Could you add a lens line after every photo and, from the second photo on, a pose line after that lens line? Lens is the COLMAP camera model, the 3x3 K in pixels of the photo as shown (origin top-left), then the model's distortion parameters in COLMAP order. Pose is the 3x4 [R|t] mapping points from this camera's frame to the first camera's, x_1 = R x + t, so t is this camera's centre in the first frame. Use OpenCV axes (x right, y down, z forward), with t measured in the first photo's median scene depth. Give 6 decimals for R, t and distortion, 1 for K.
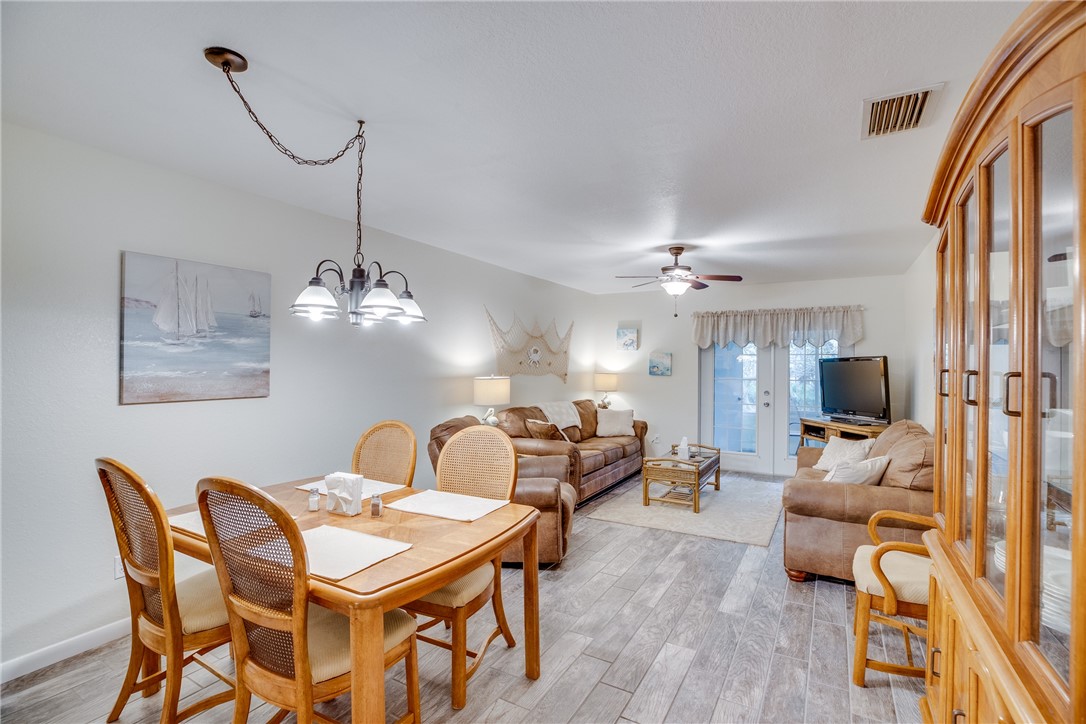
lens RADIAL K [[499.1, 0, 543.0], [0, 499.1, 362.0], [0, 0, 1]] dist [-0.047337, 0.014773]
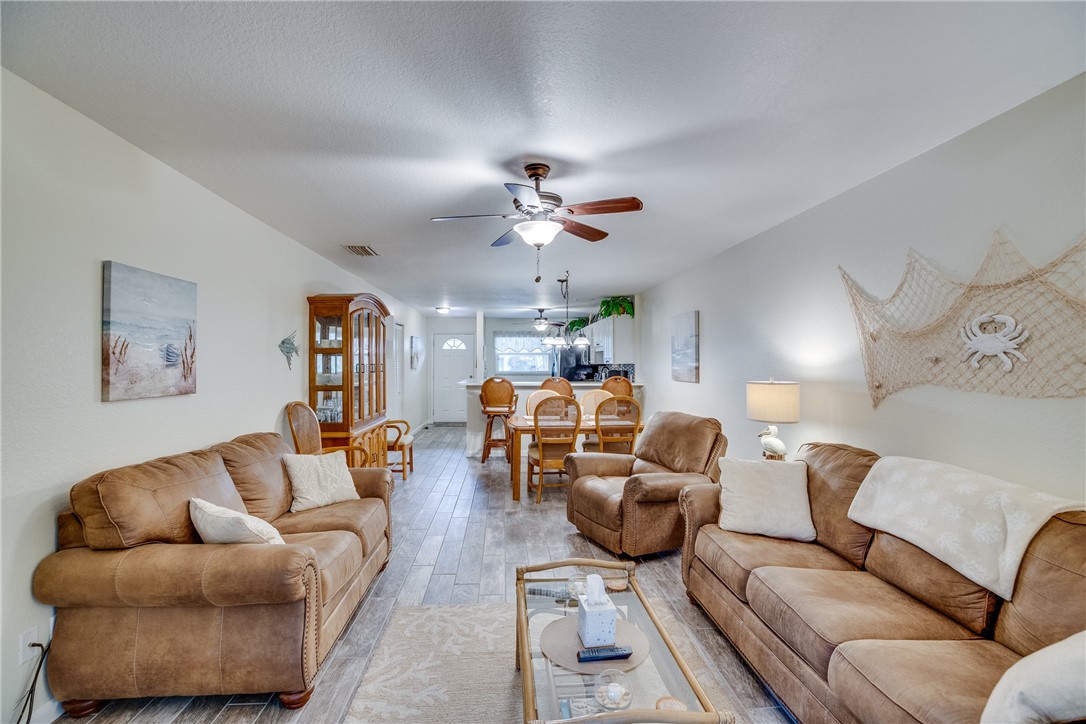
lens RADIAL K [[499.1, 0, 543.0], [0, 499.1, 362.0], [0, 0, 1]] dist [-0.047337, 0.014773]
pose [[-0.821026, -0.007350, -0.570843, 0.475435], [-0.002746, 0.999956, -0.008925, 0.008462], [0.570884, -0.005760, -0.821011, 1.177859]]
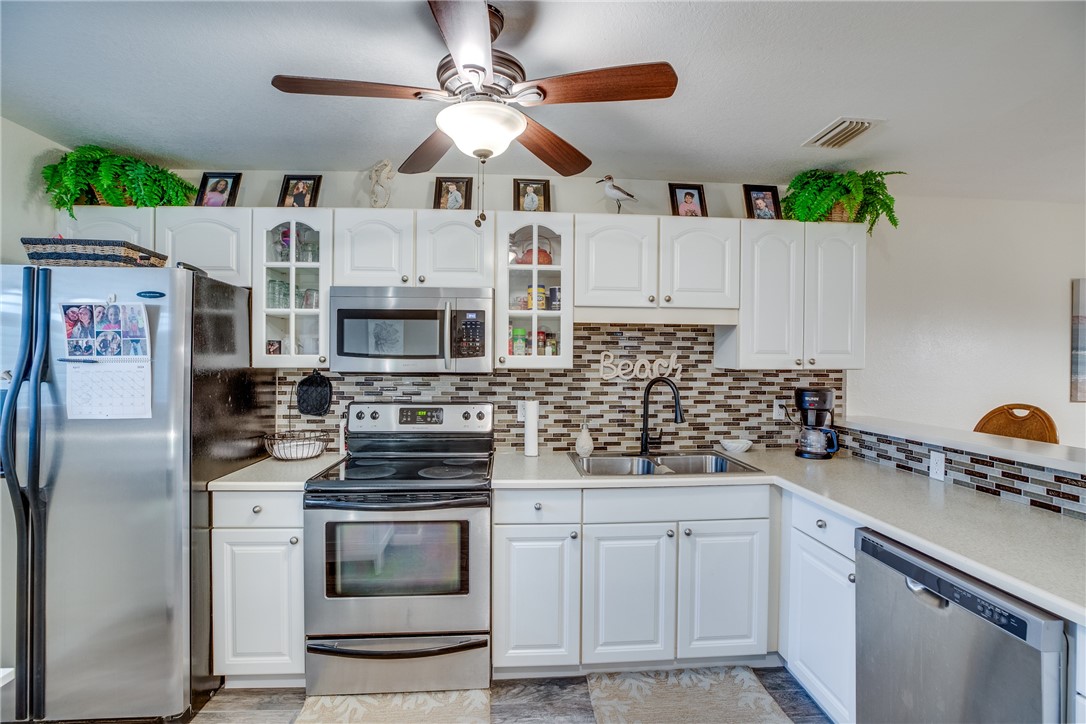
lens RADIAL K [[499.1, 0, 543.0], [0, 499.1, 362.0], [0, 0, 1]] dist [-0.047337, 0.014773]
pose [[0.563486, 0.000321, -0.826125, -0.272084], [-0.000083, 1.000000, 0.000333, -0.006788], [0.826125, -0.000119, 0.563486, -0.365951]]
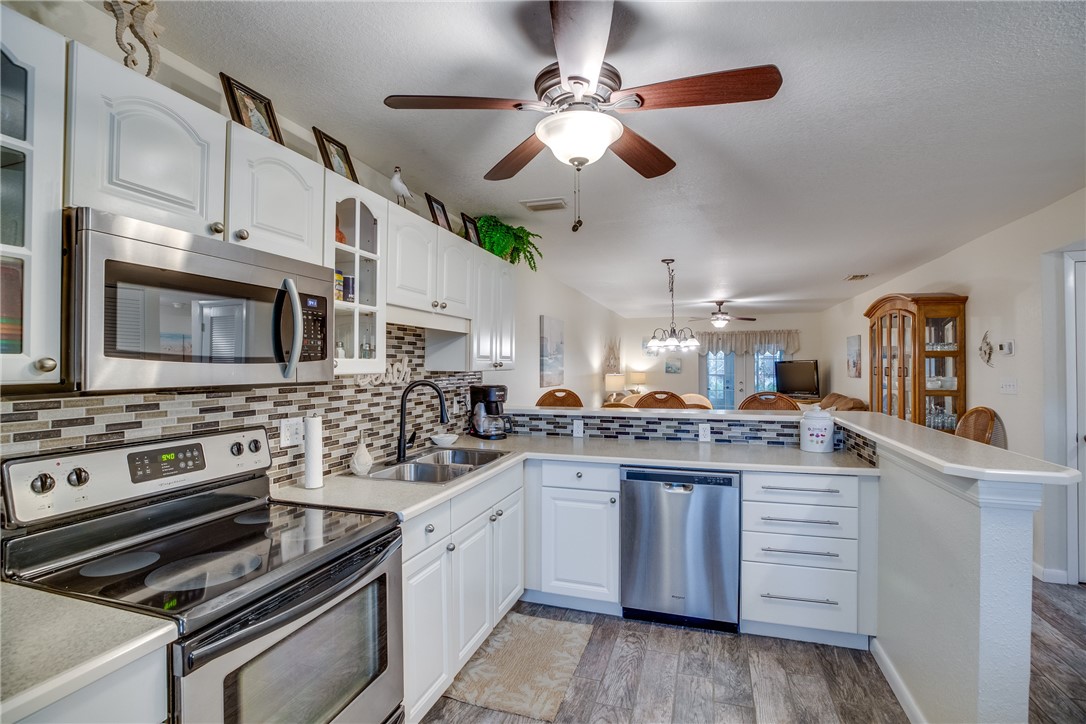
lens RADIAL K [[499.1, 0, 543.0], [0, 499.1, 362.0], [0, 0, 1]] dist [-0.047337, 0.014773]
pose [[0.978511, -0.007658, 0.206052, -0.579470], [0.008364, 0.999962, -0.002557, -0.007963], [-0.206024, 0.004225, 0.978538, -0.500240]]
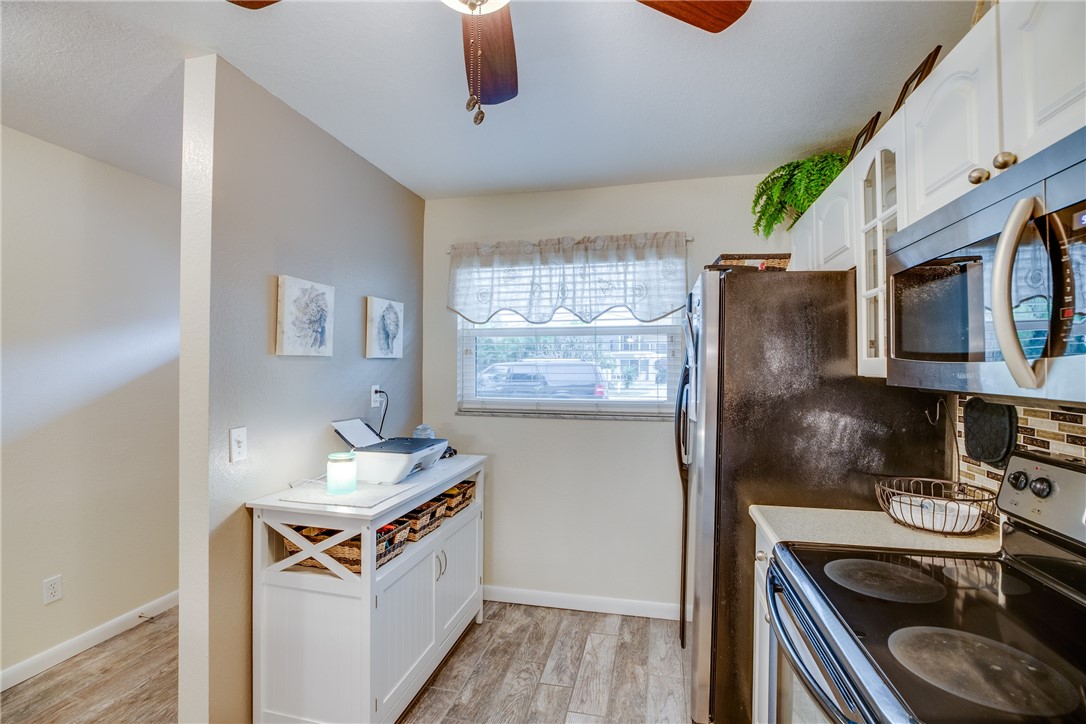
lens RADIAL K [[499.1, 0, 543.0], [0, 499.1, 362.0], [0, 0, 1]] dist [-0.047337, 0.014773]
pose [[-0.954193, -0.010447, -0.299010, -0.481440], [-0.007669, 0.999916, -0.010464, -0.006307], [0.299094, -0.007692, -0.954193, -0.101759]]
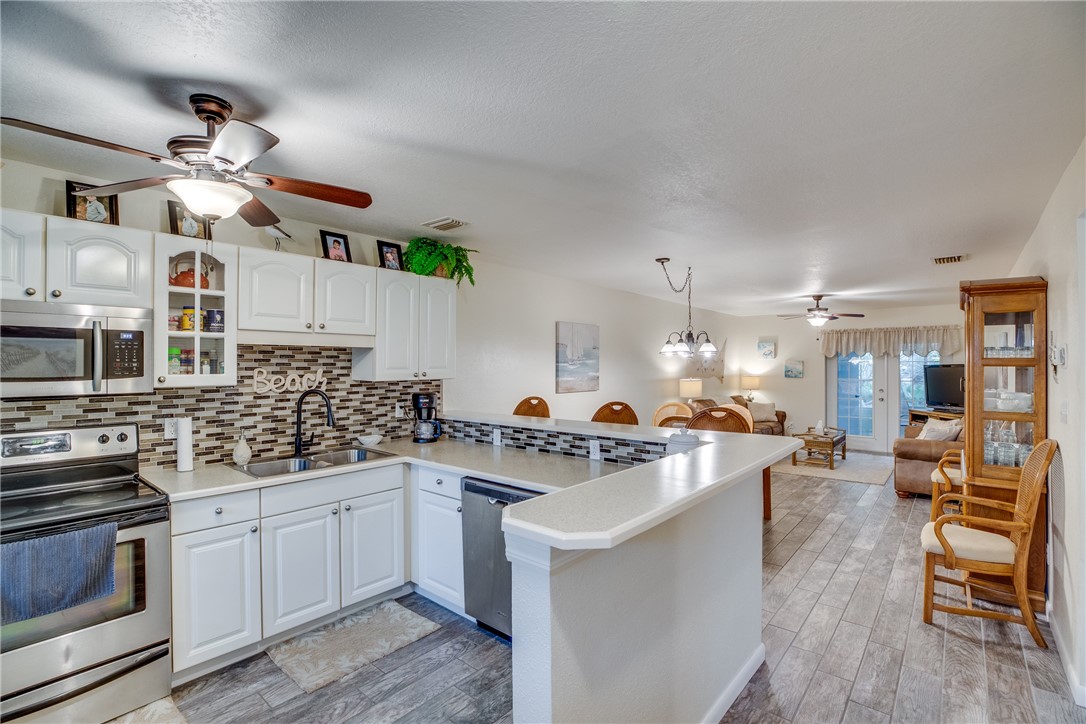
lens RADIAL K [[499.1, 0, 543.0], [0, 499.1, 362.0], [0, 0, 1]] dist [-0.047337, 0.014773]
pose [[0.984540, -0.007808, -0.174987, -0.241200], [0.007504, 0.999969, -0.002396, -0.020302], [0.175000, 0.001046, 0.984568, -0.517018]]
